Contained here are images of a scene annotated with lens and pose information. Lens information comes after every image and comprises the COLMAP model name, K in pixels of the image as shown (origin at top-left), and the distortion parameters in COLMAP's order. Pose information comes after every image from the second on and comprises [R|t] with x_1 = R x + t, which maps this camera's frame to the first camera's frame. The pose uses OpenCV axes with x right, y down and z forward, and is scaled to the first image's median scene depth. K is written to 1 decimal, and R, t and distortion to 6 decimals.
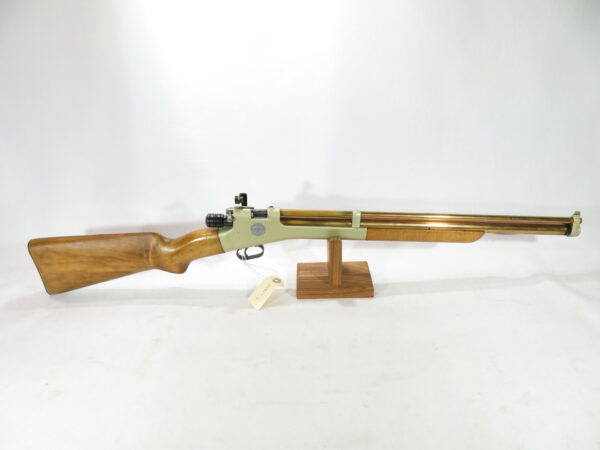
lens RADIAL K [[448.6, 0, 302.9], [0, 448.6, 237.9], [0, 0, 1]] dist [0.004928, 0.007472]
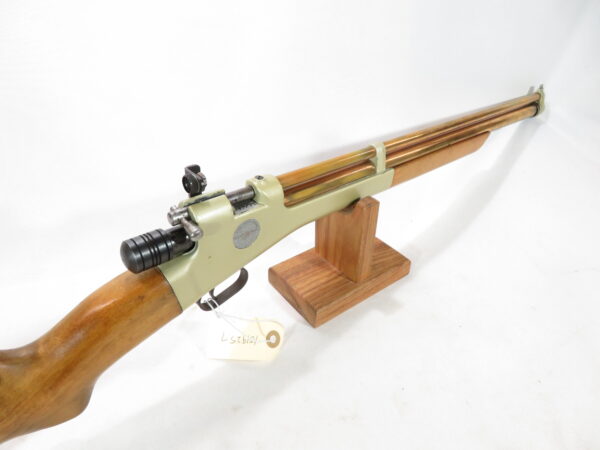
lens RADIAL K [[432.5, 0, 299.1], [0, 432.5, 231.0], [0, 0, 1]] dist [0.002349, -0.000142]
pose [[0.770578, -0.346456, 0.534957, -0.278773], [0.307191, 0.937315, 0.164543, -0.073825], [-0.558430, 0.037540, 0.828702, 0.587883]]
